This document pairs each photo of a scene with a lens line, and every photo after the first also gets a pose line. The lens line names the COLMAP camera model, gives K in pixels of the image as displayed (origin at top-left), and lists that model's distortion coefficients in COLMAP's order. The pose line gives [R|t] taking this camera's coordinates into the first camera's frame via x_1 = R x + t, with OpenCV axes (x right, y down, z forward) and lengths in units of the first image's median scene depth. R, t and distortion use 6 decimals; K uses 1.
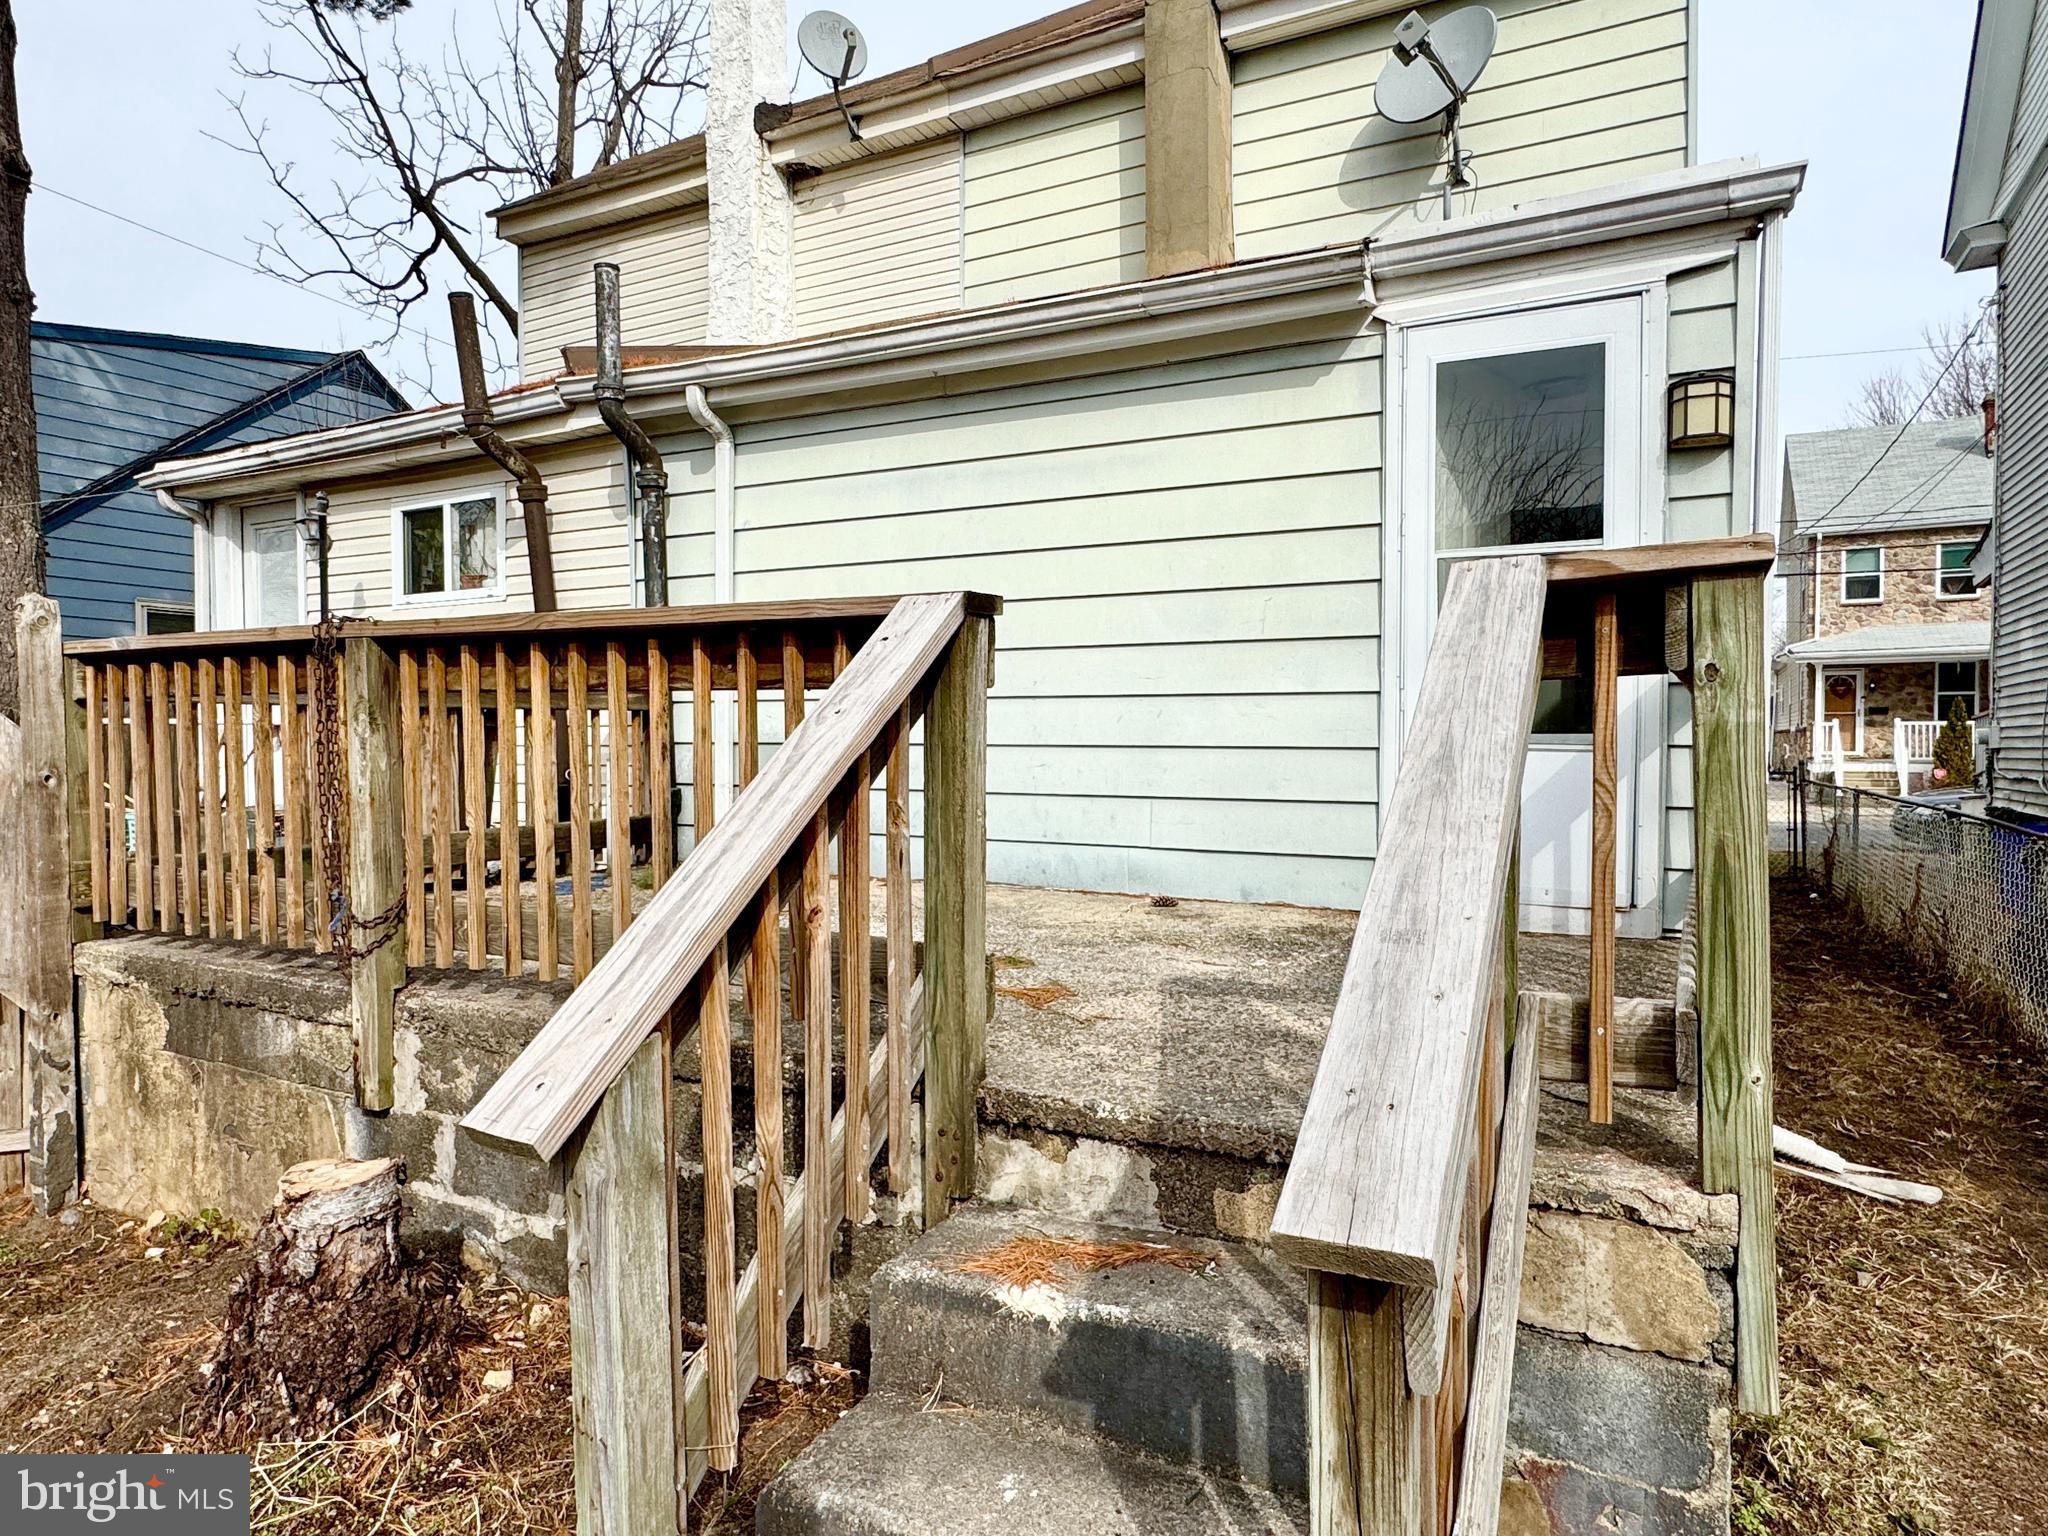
lens RADIAL K [[1217.2, 0, 1024.0], [0, 1217.2, 768.0], [0, 0, 1]] dist [-0.001561, 0.000433]
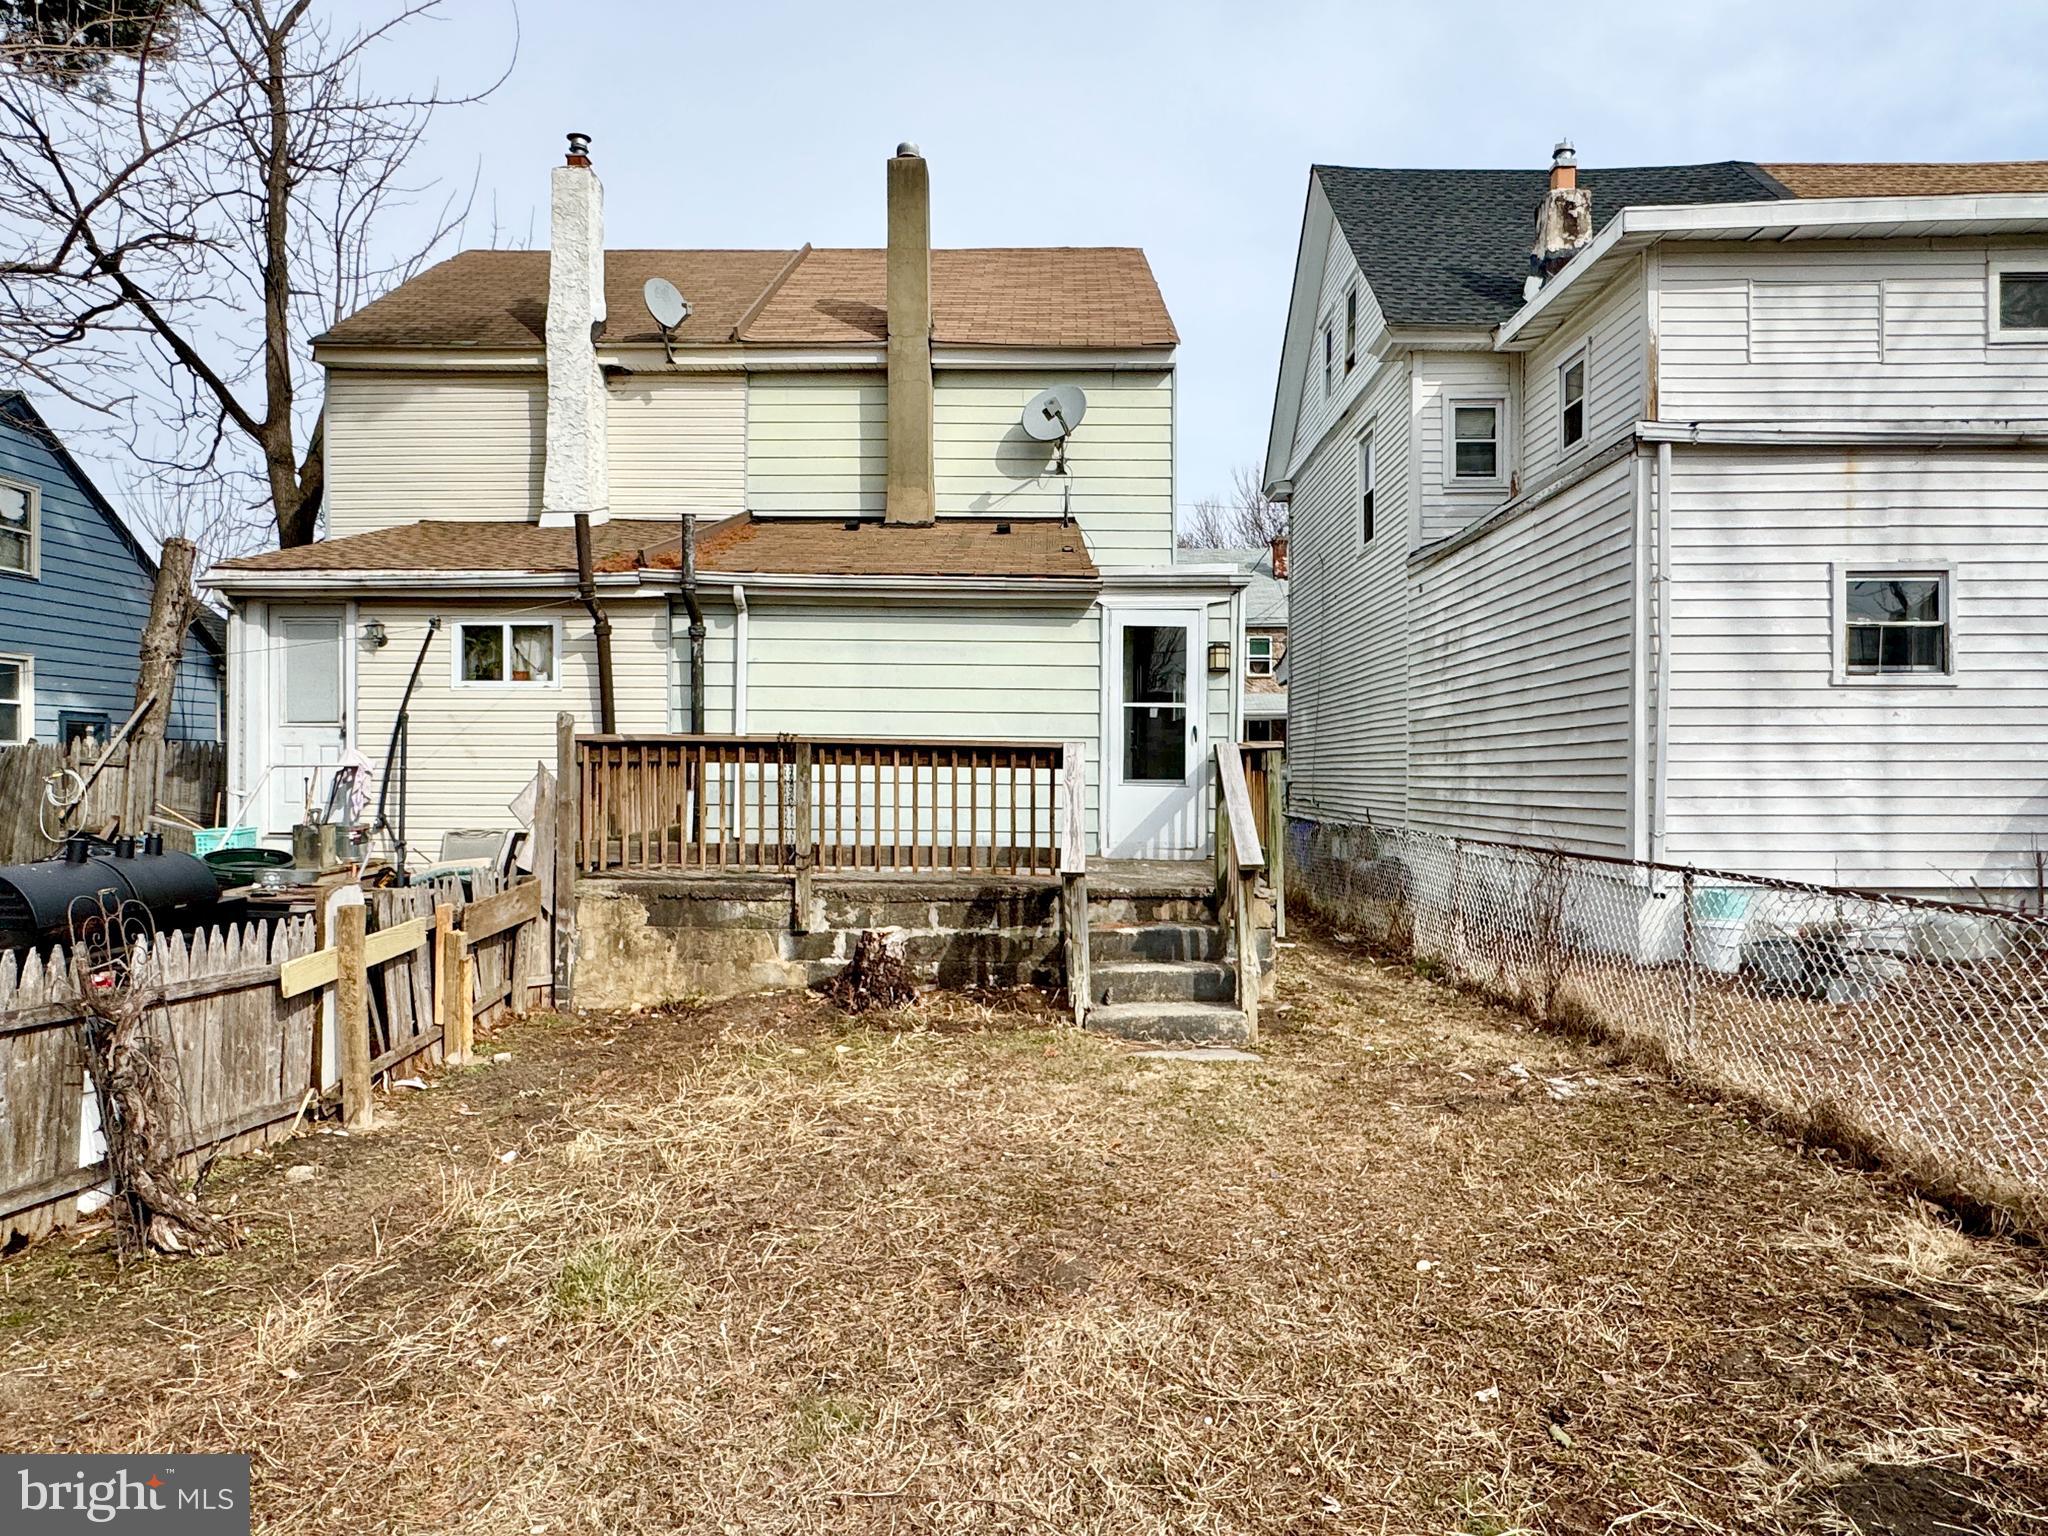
lens RADIAL K [[1217.2, 0, 1024.0], [0, 1217.2, 768.0], [0, 0, 1]] dist [-0.001561, 0.000433]
pose [[0.890037, 0.006462, 0.455843, -0.615117], [0.004231, 0.999739, -0.022435, 0.001852], [-0.455869, 0.021896, 0.889777, -0.691451]]
